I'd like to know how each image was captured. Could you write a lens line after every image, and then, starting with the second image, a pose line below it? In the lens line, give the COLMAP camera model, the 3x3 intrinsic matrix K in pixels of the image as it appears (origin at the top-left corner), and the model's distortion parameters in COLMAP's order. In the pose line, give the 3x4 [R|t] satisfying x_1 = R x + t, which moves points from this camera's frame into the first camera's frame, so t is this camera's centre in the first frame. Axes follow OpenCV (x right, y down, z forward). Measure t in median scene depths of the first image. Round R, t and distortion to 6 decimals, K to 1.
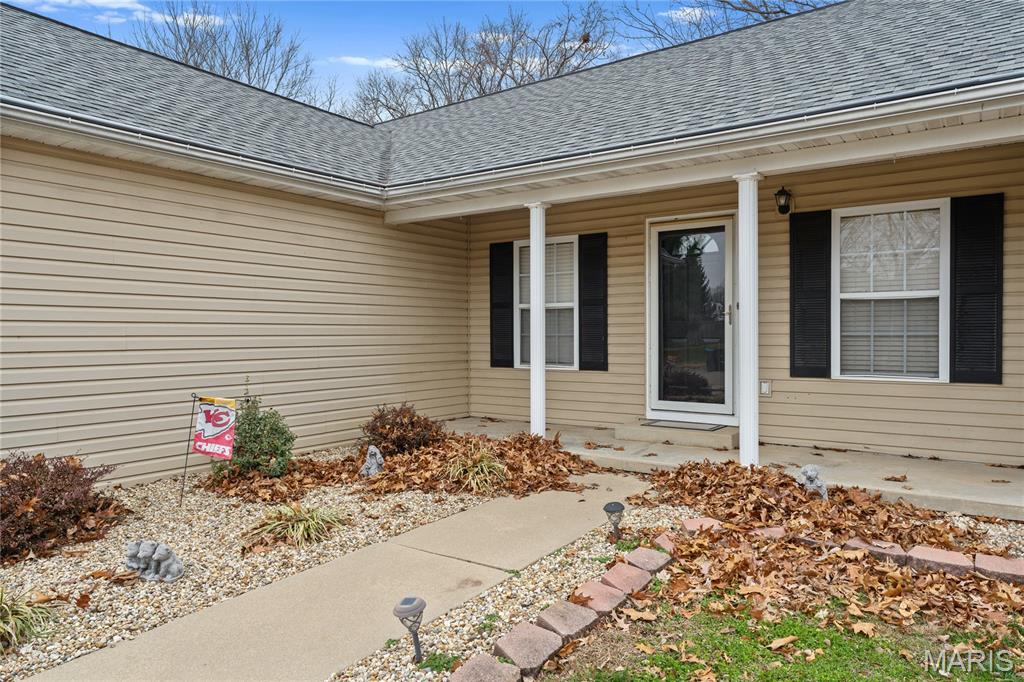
lens RADIAL K [[679.4, 0, 512.0], [0, 679.4, 341.0], [0, 0, 1]] dist [-0.001458, -0.000023]
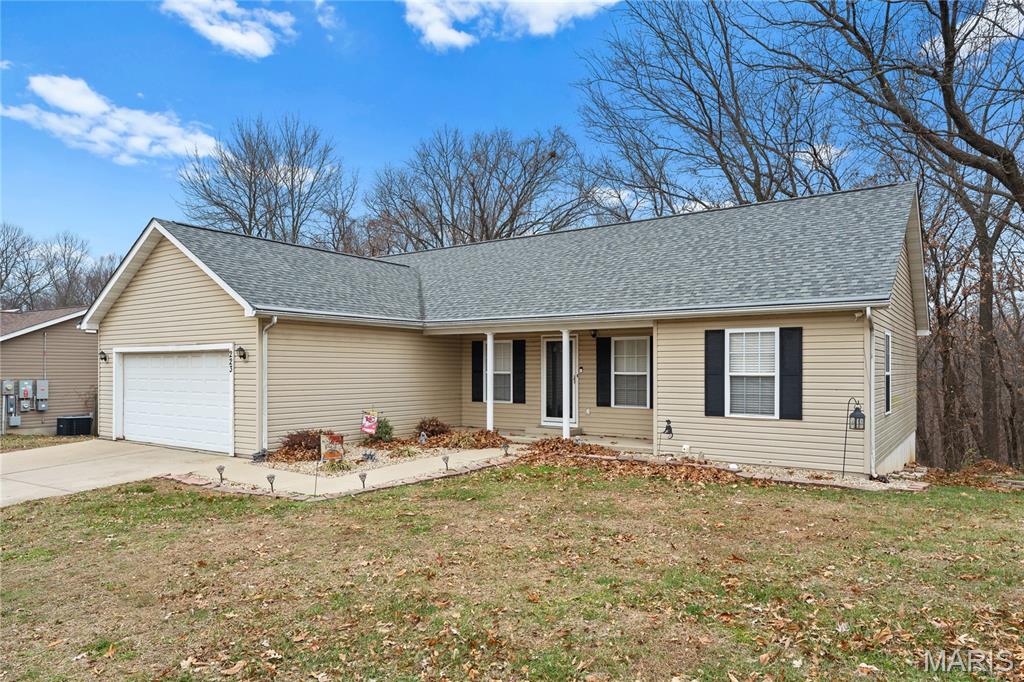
lens RADIAL K [[660.3, 0, 512.0], [0, 660.3, 341.0], [0, 0, 1]] dist [0.005505, 0.000703]
pose [[0.999937, 0.006153, 0.009388, 0.084232], [-0.005646, 0.998573, -0.053096, -0.047076], [-0.009702, 0.053040, 0.998545, -1.207509]]
